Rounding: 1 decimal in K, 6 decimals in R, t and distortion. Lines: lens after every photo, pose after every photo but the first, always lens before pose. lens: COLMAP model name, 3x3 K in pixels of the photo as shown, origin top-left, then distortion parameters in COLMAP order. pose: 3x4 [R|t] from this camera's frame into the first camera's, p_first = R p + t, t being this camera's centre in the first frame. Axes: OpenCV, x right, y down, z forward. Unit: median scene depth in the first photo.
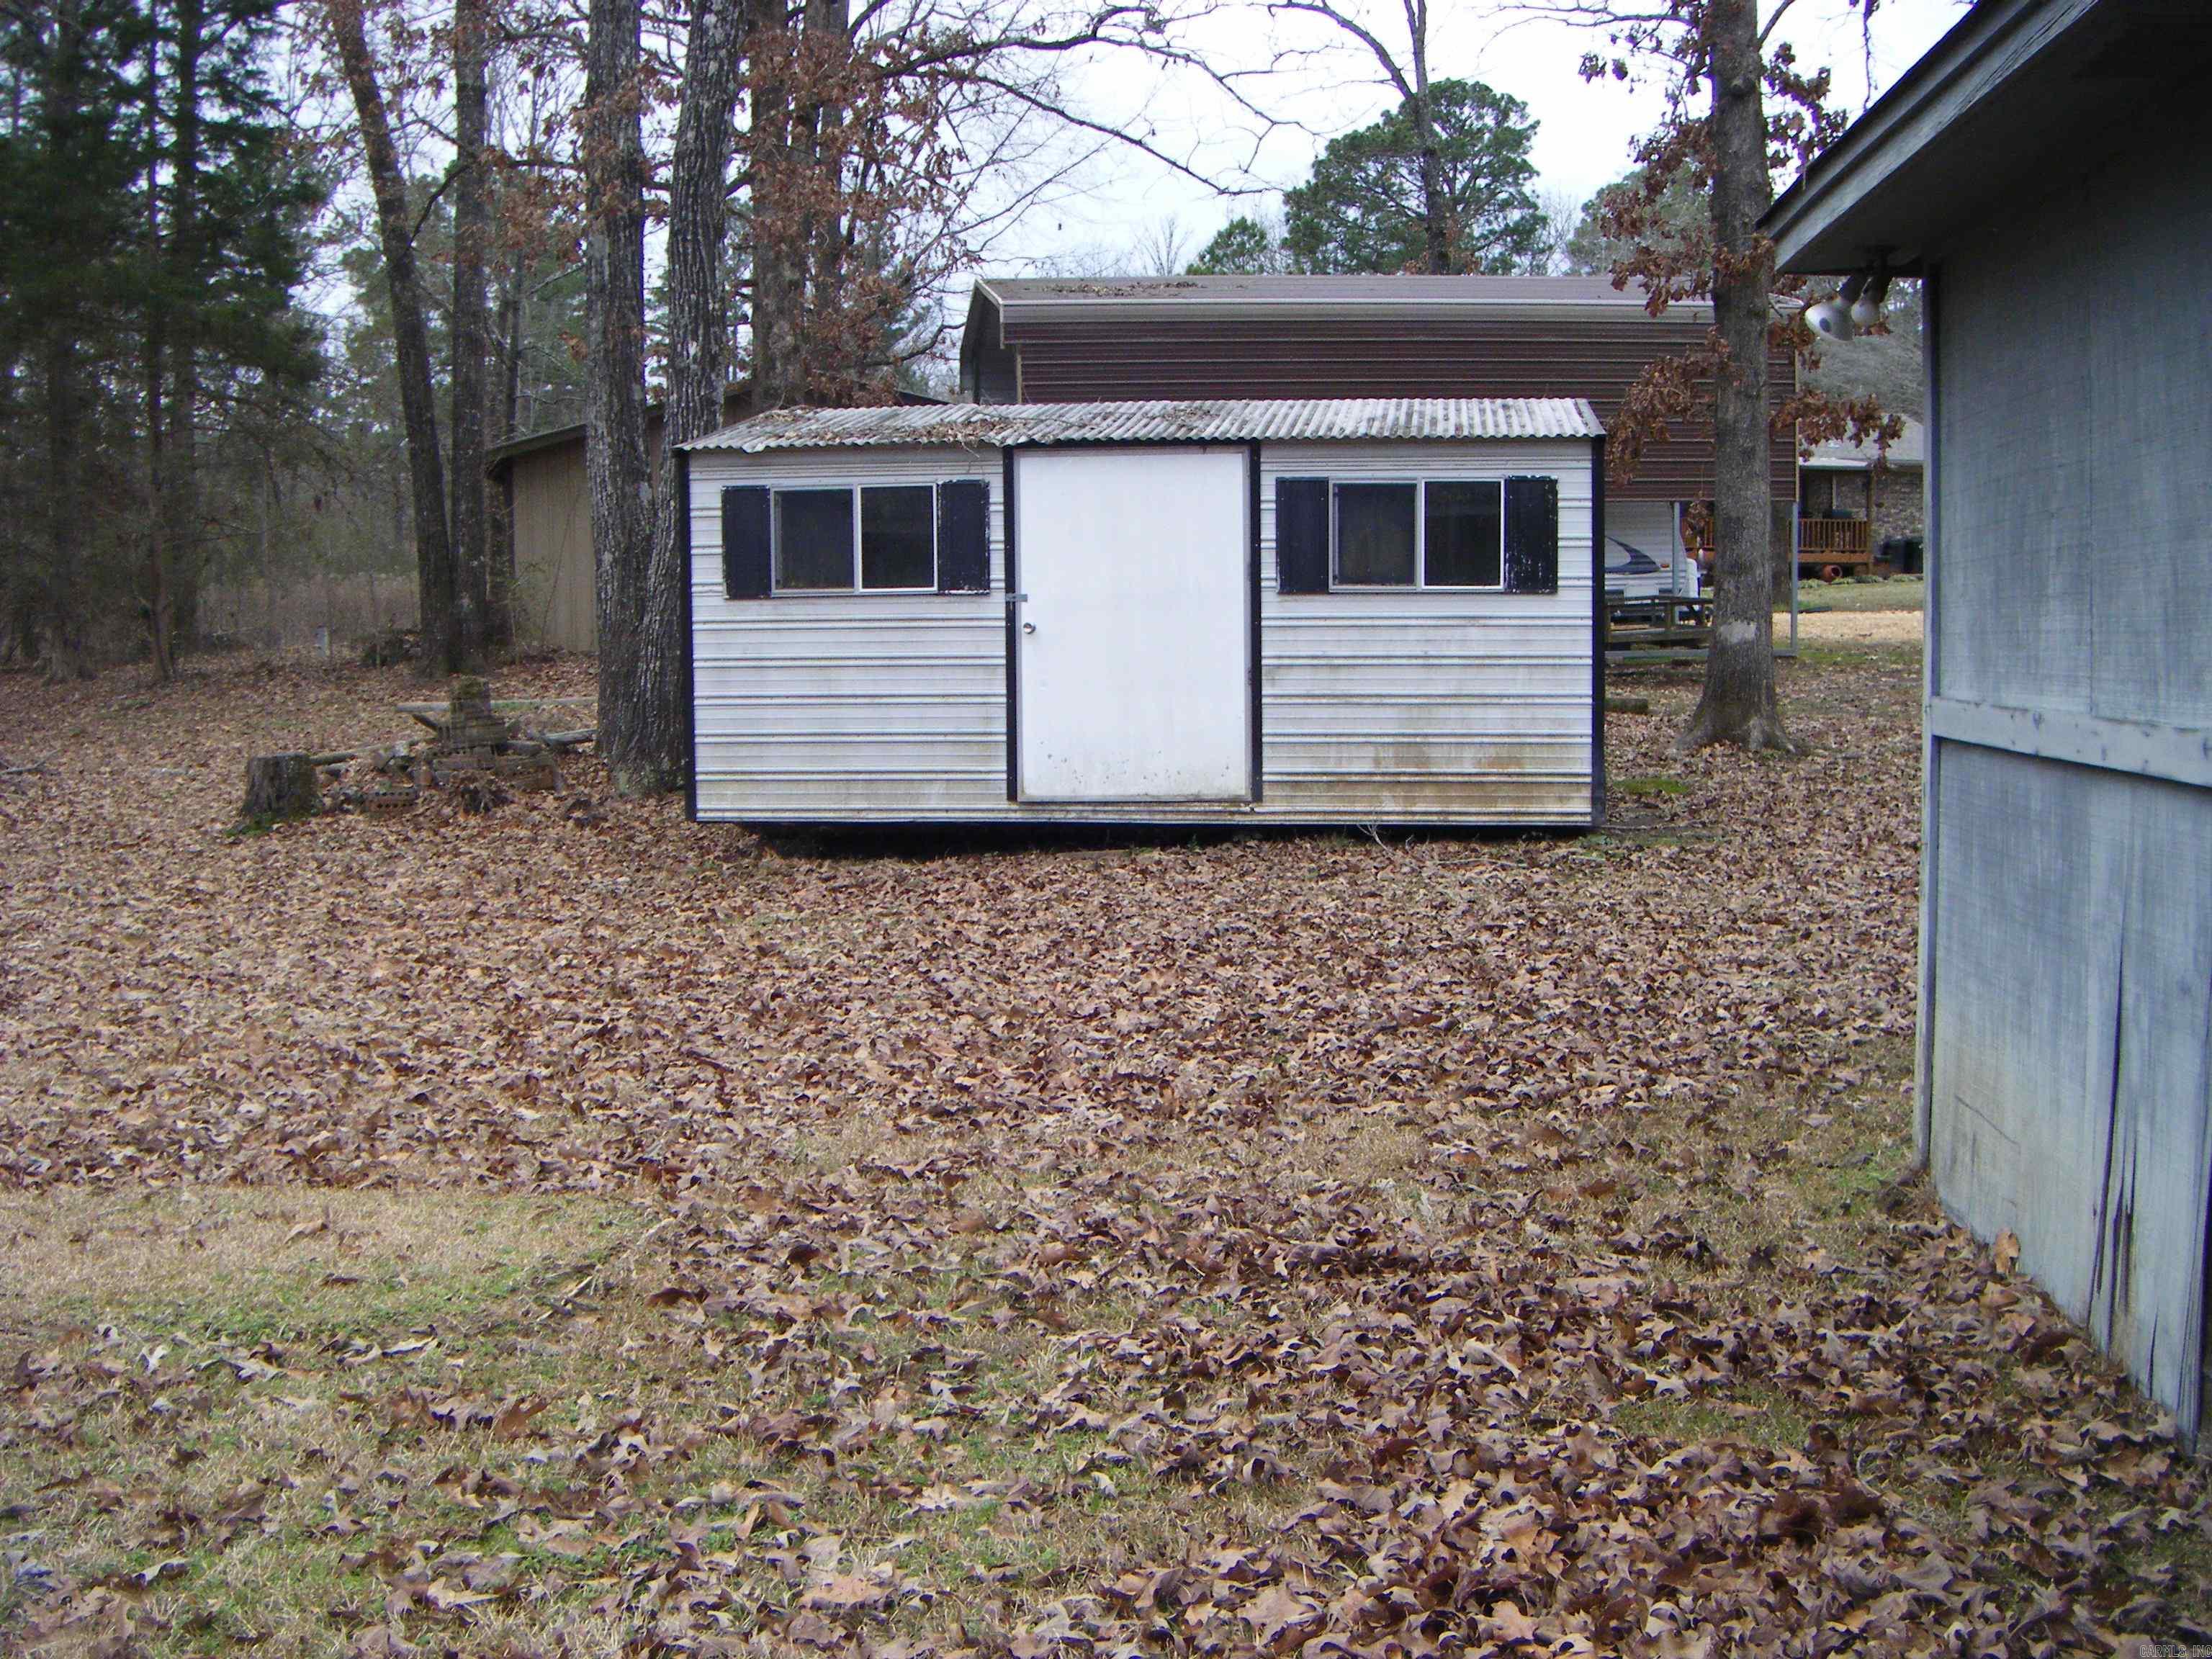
lens RADIAL K [[2542.4, 0, 1106.0], [0, 2542.4, 829.5], [0, 0, 1]] dist [-0.228909, 0.176829]
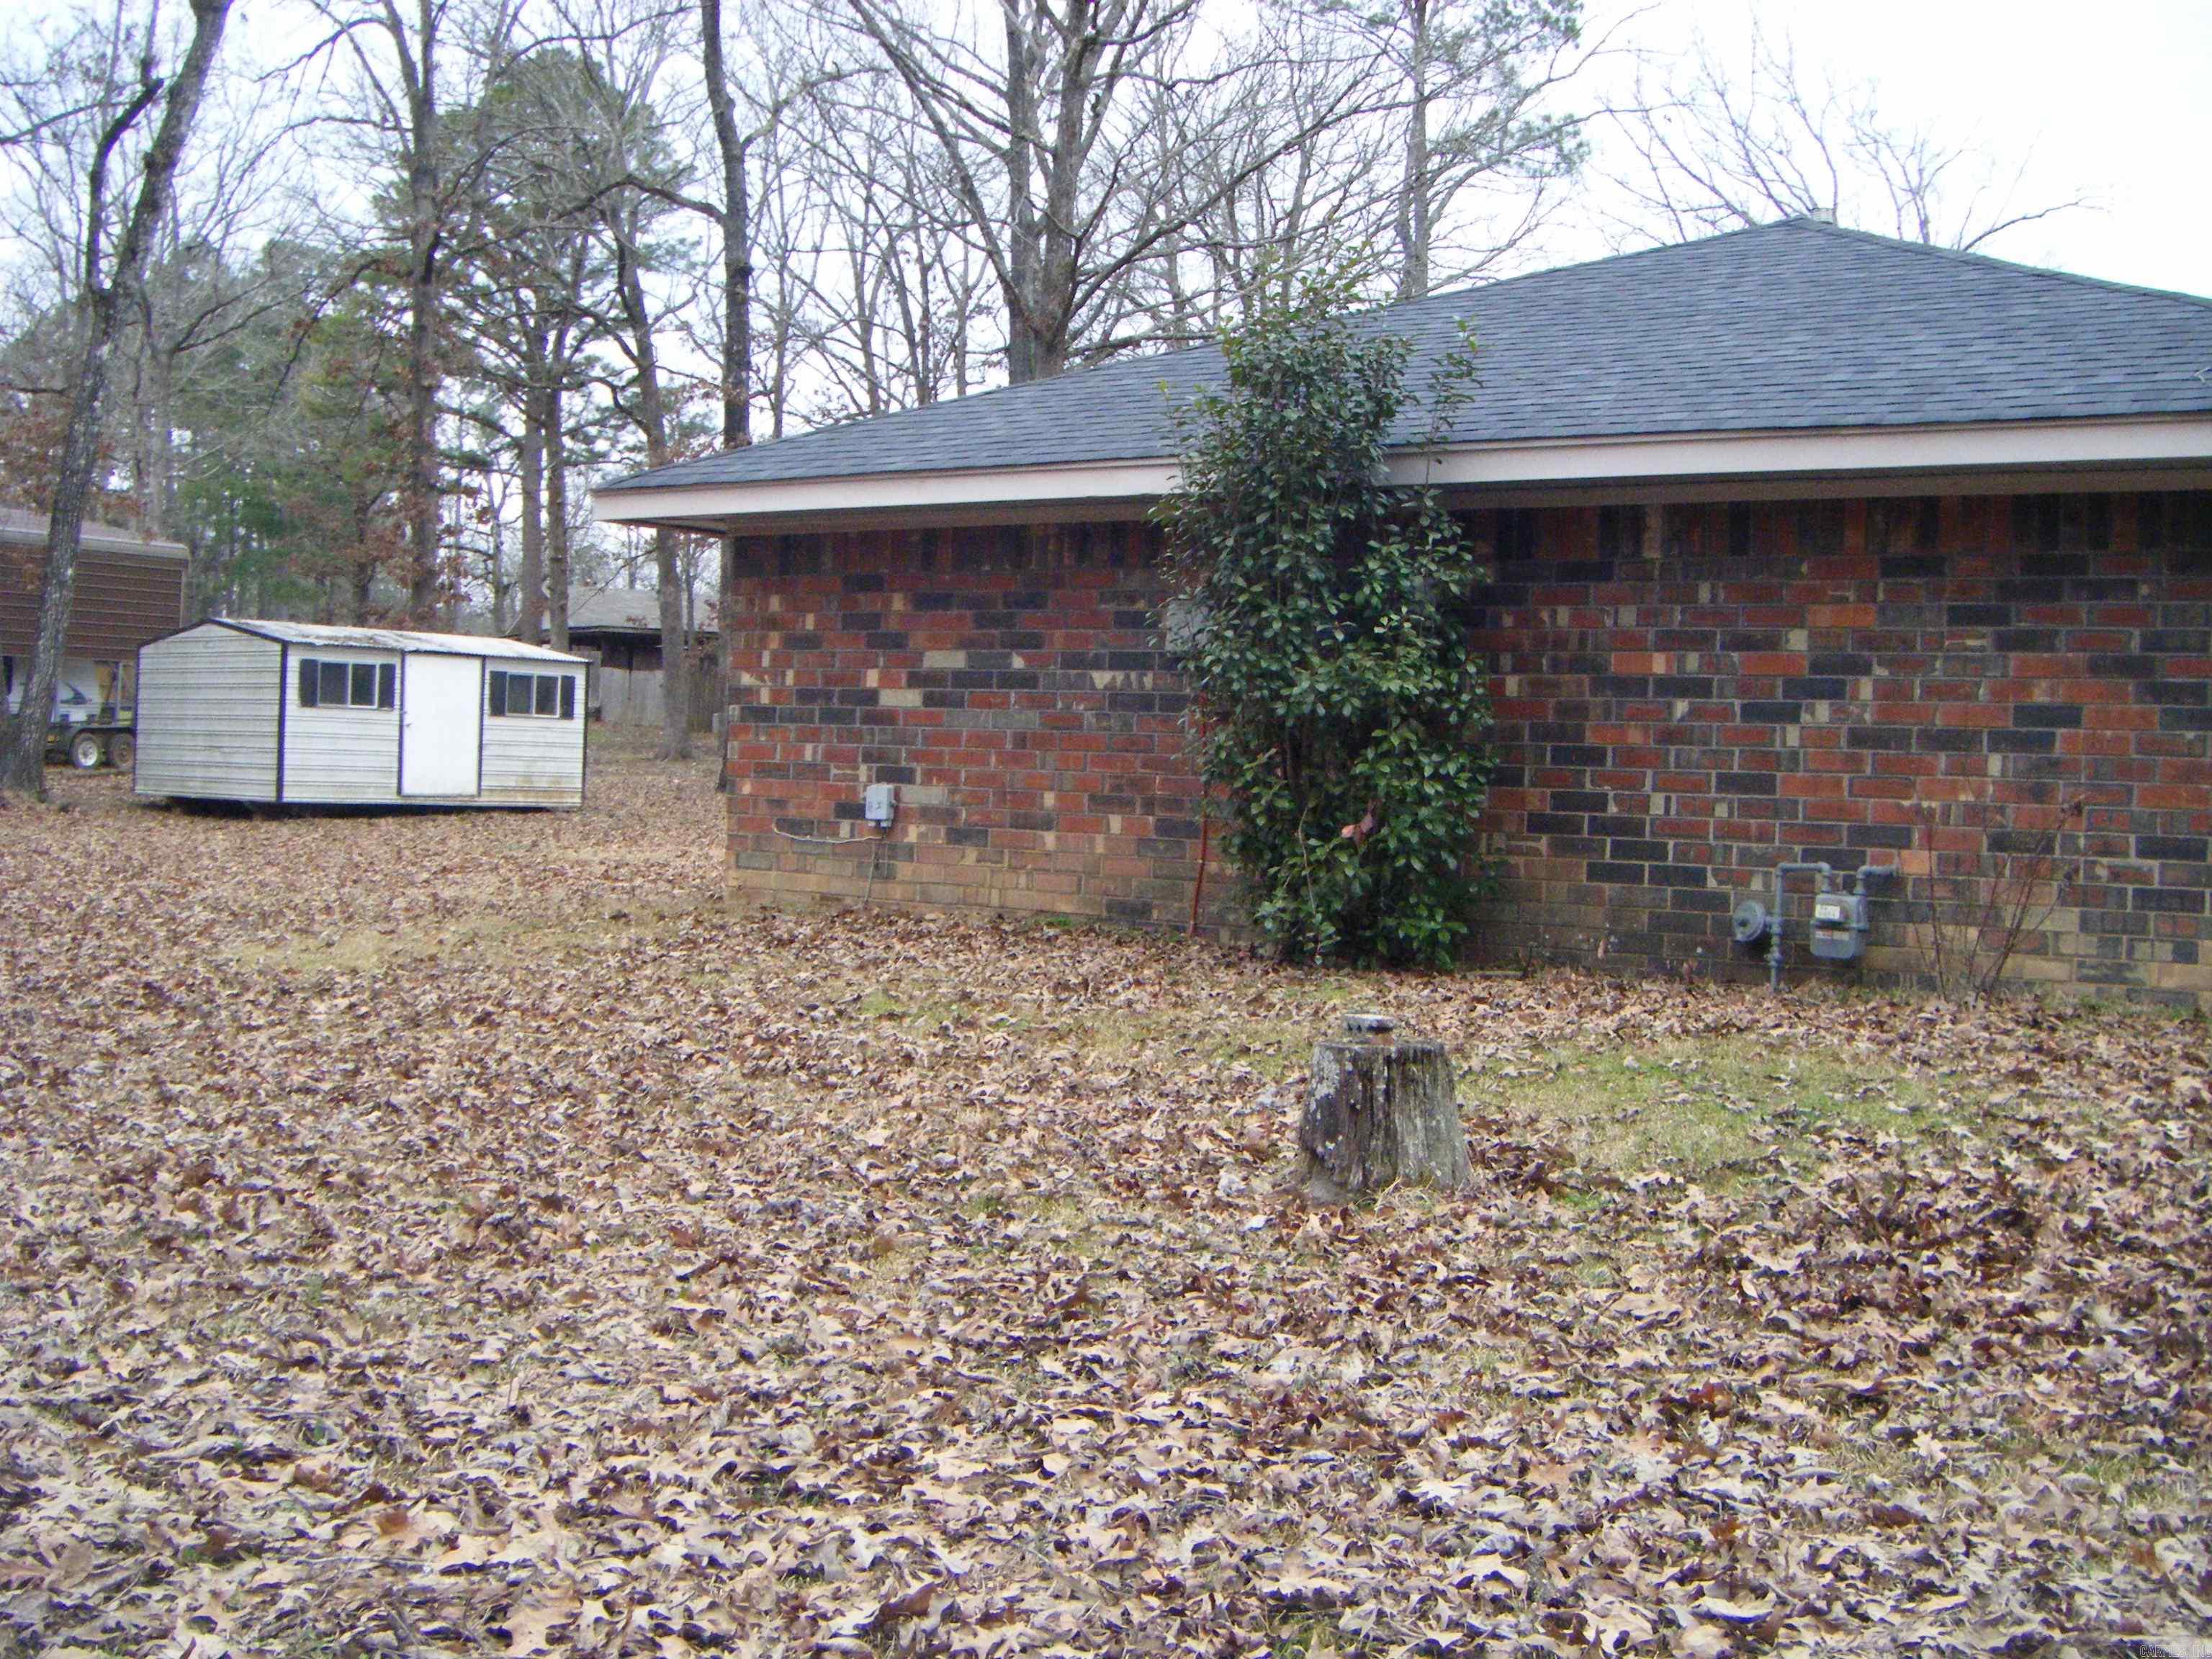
lens RADIAL K [[2542.4, 0, 1106.0], [0, 2542.4, 829.5], [0, 0, 1]] dist [-0.228909, 0.176829]
pose [[0.523242, 0.008406, 0.852143, -1.745020], [0.041842, 0.998492, -0.035542, 0.136573], [-0.851157, 0.054252, 0.522101, -0.837161]]
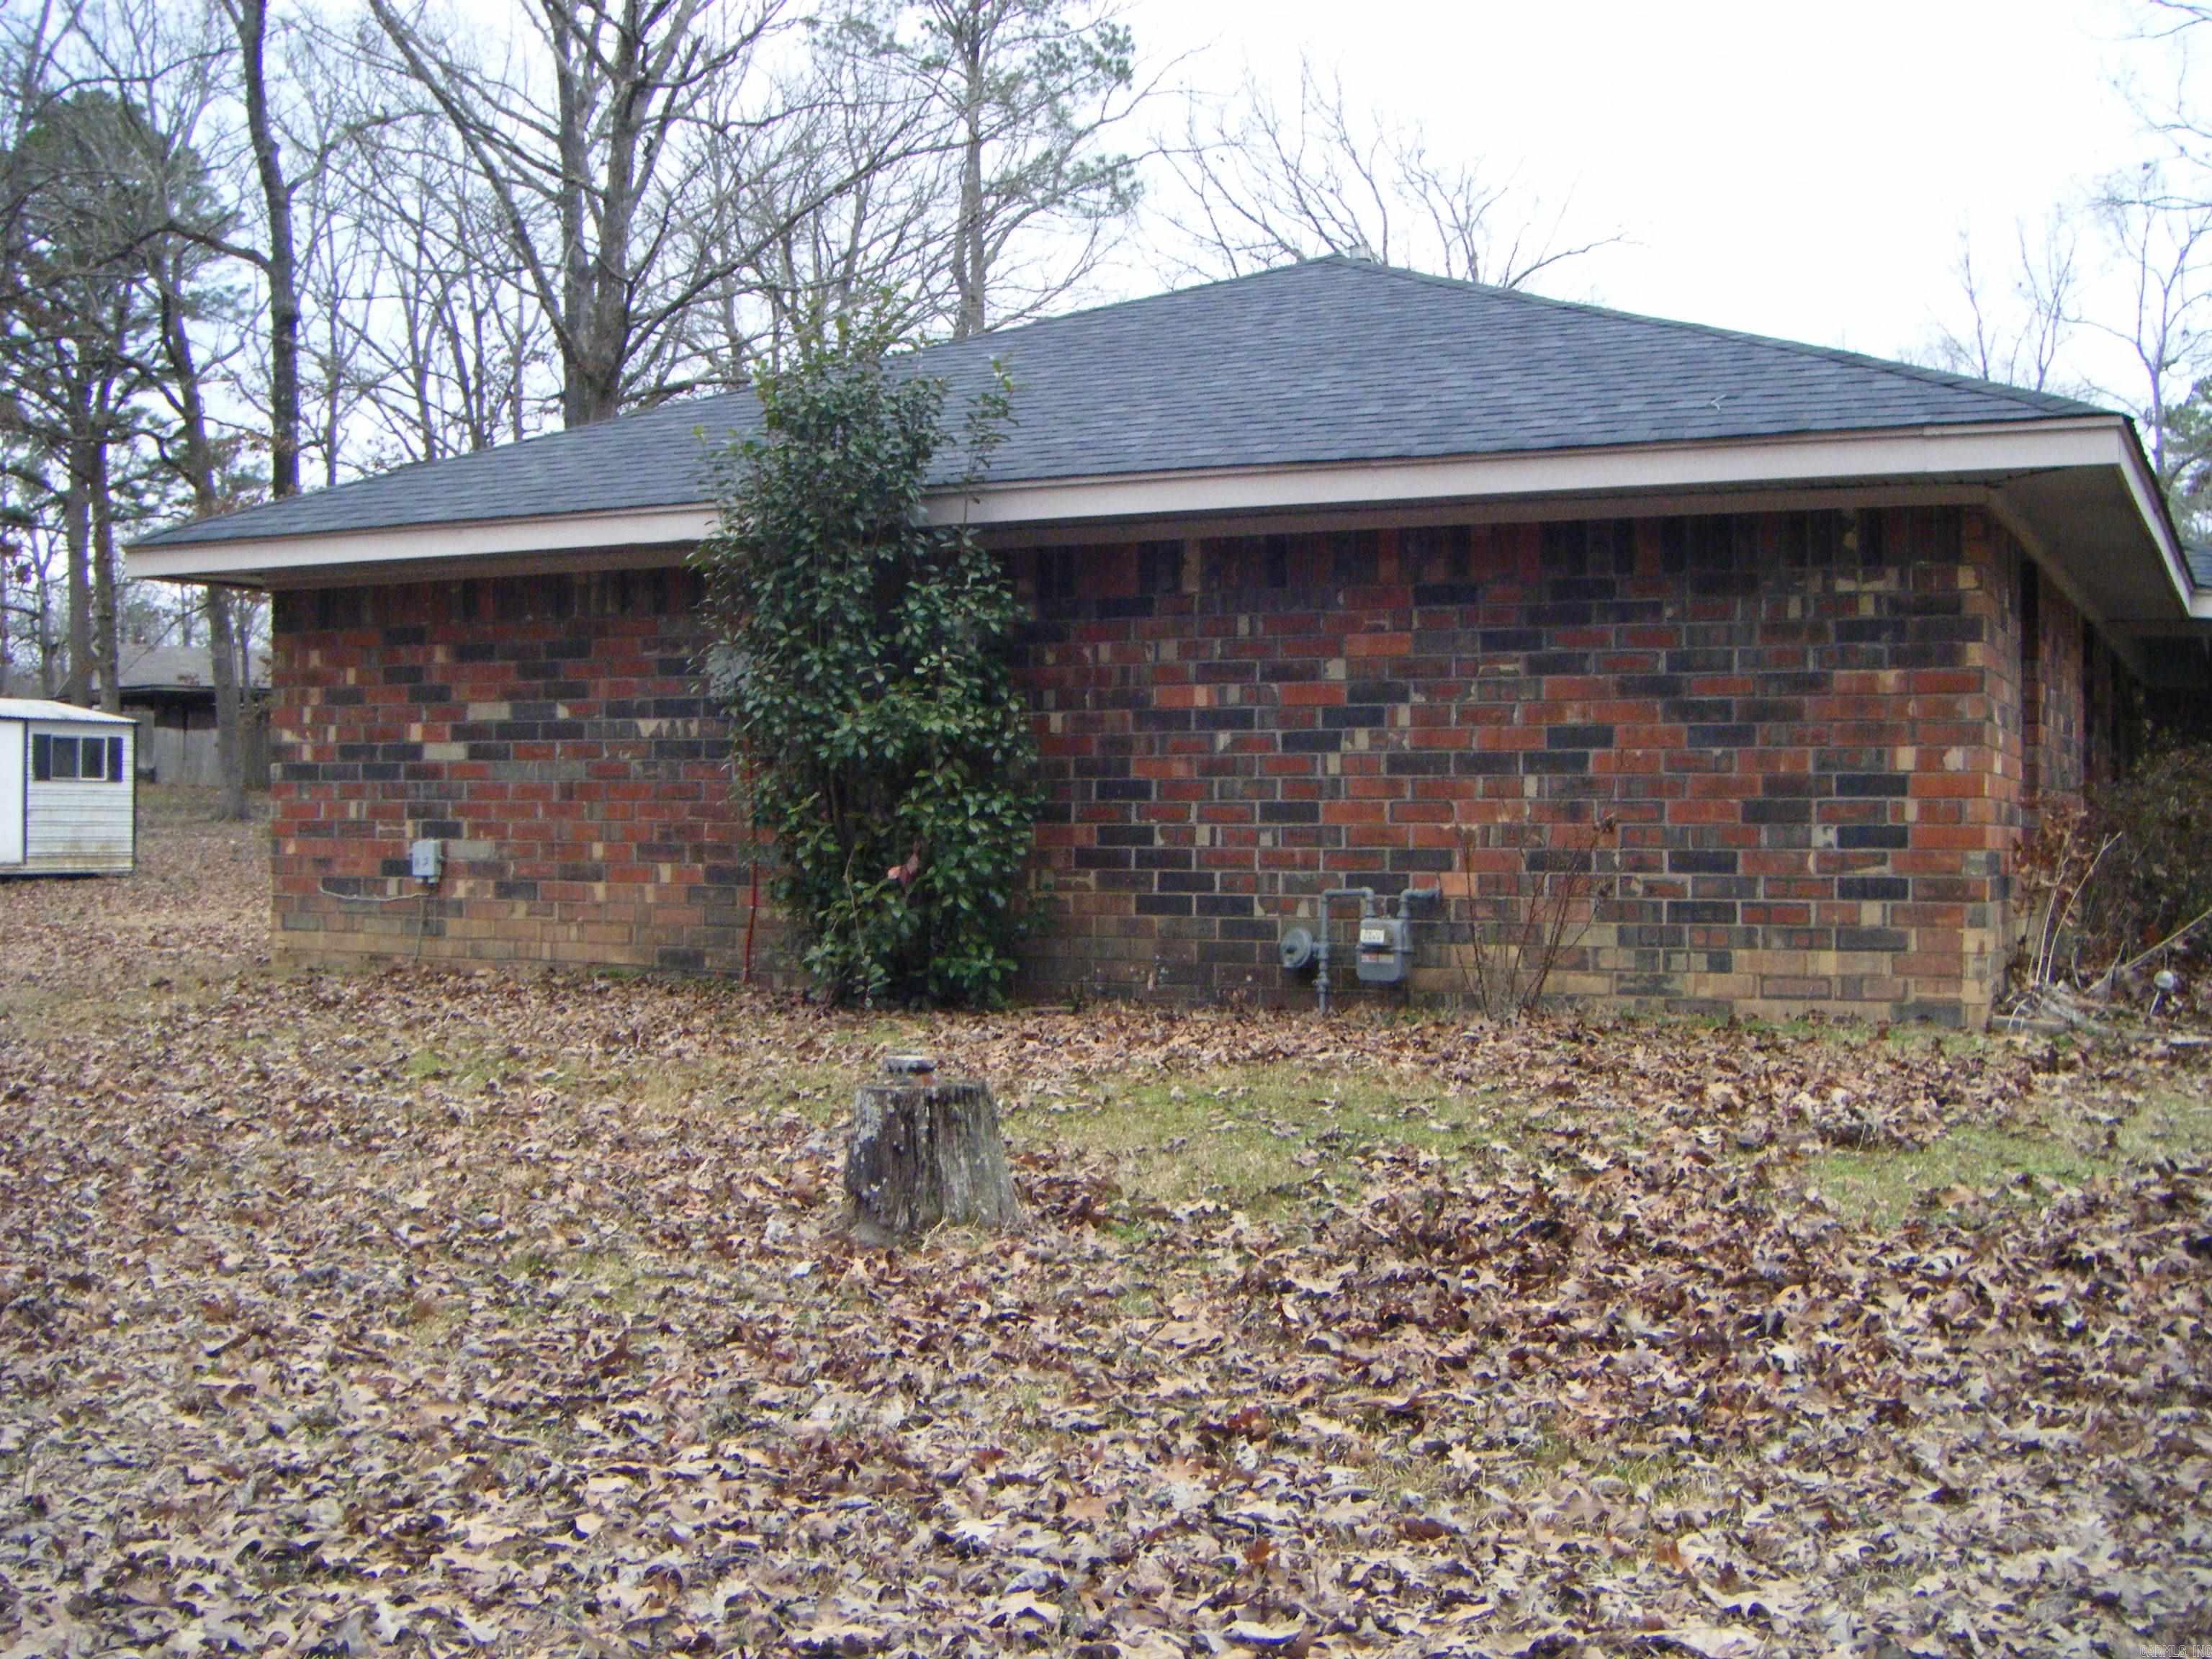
lens RADIAL K [[2542.4, 0, 1106.0], [0, 2542.4, 829.5], [0, 0, 1]] dist [-0.228909, 0.176829]
pose [[0.373461, 0.008248, 0.927609, -1.741196], [0.080512, 0.995899, -0.041270, 0.136746], [-0.924145, 0.090096, 0.371265, -0.844045]]
